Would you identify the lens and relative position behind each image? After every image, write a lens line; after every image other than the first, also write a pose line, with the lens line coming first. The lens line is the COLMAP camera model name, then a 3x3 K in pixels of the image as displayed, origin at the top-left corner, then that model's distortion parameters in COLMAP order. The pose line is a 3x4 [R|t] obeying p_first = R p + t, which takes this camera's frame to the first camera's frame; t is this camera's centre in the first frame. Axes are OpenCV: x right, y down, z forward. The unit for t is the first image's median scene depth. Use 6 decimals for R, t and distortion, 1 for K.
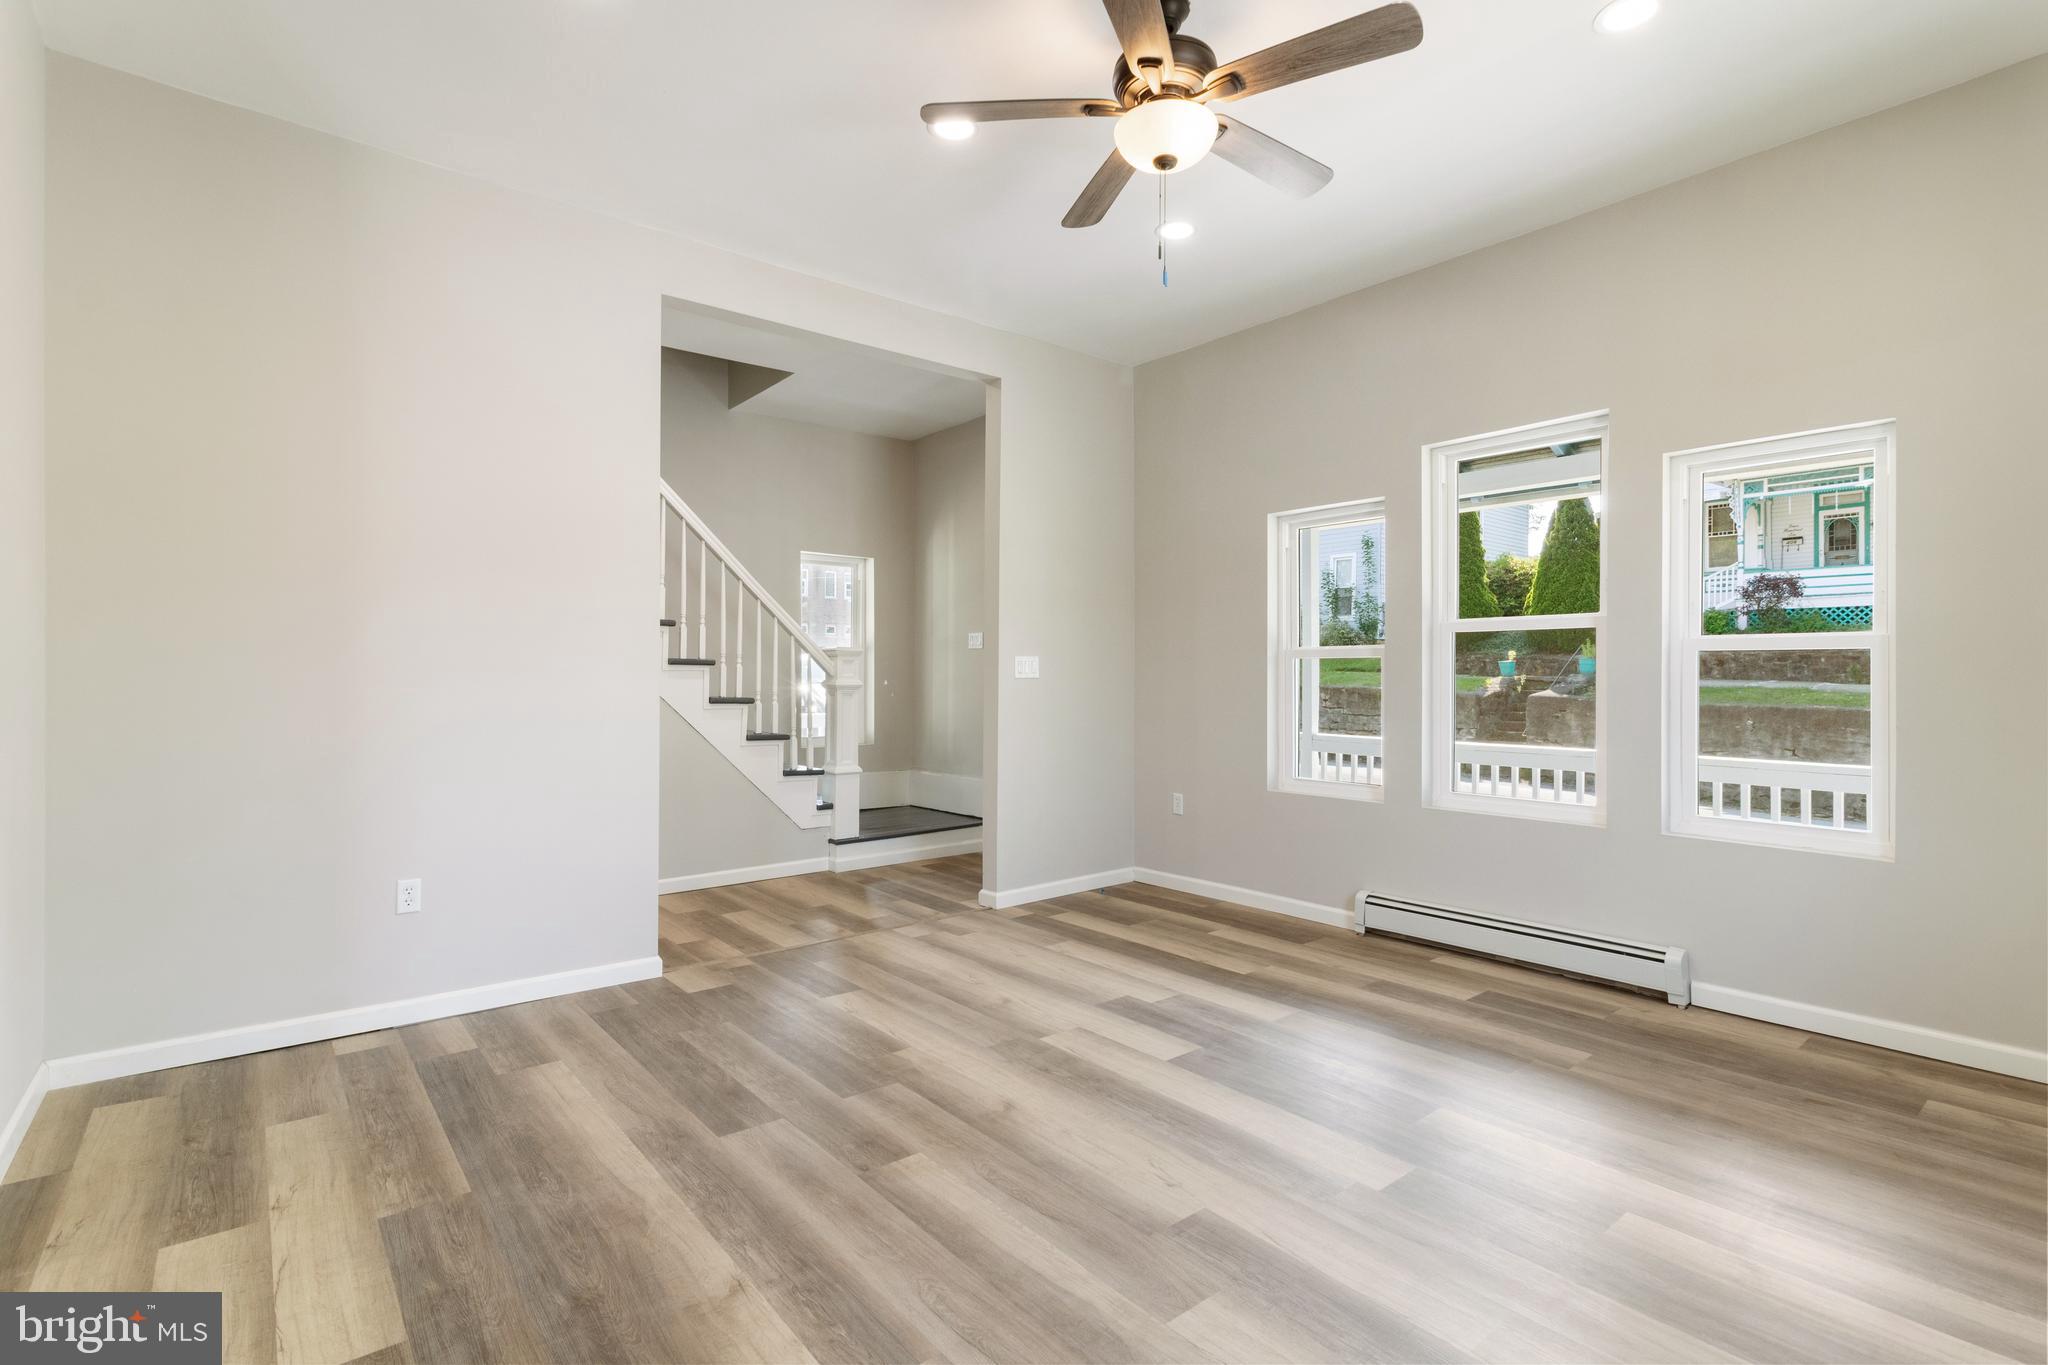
lens RADIAL K [[954.3, 0, 1016.5], [0, 954.3, 680.4], [0, 0, 1]] dist [0.011247, -0.001207]
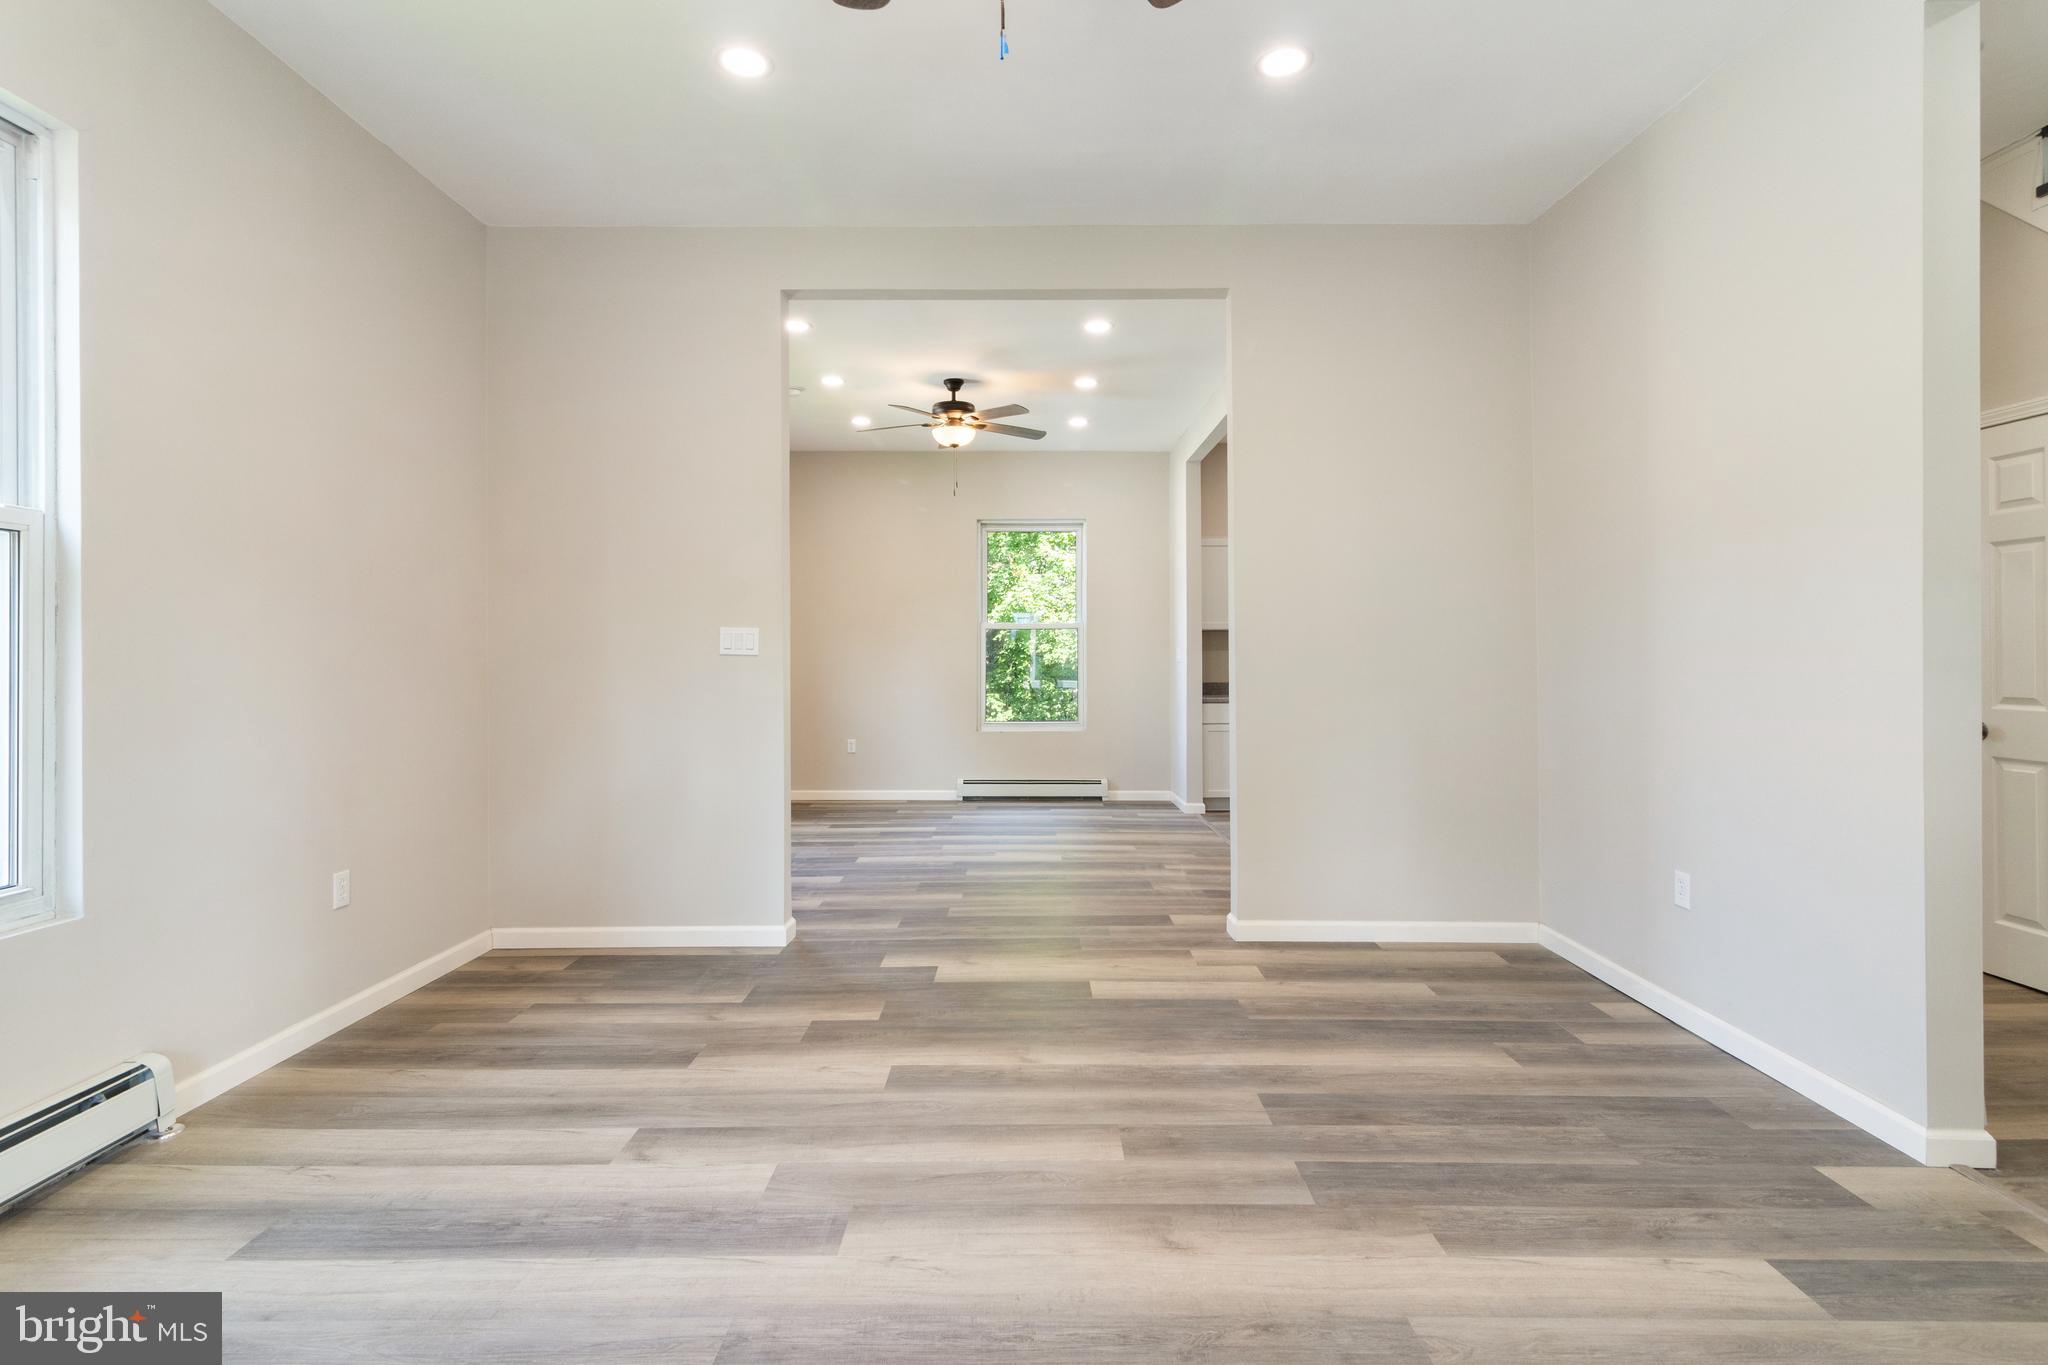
lens RADIAL K [[954.3, 0, 1014.9], [0, 954.3, 675.8], [0, 0, 1]] dist [0.011247, -0.001207]
pose [[-0.617817, 0.018485, -0.786105, 0.608078], [0.000630, 0.999735, 0.023014, -0.005946], [0.786322, 0.013724, -0.617665, 1.295020]]
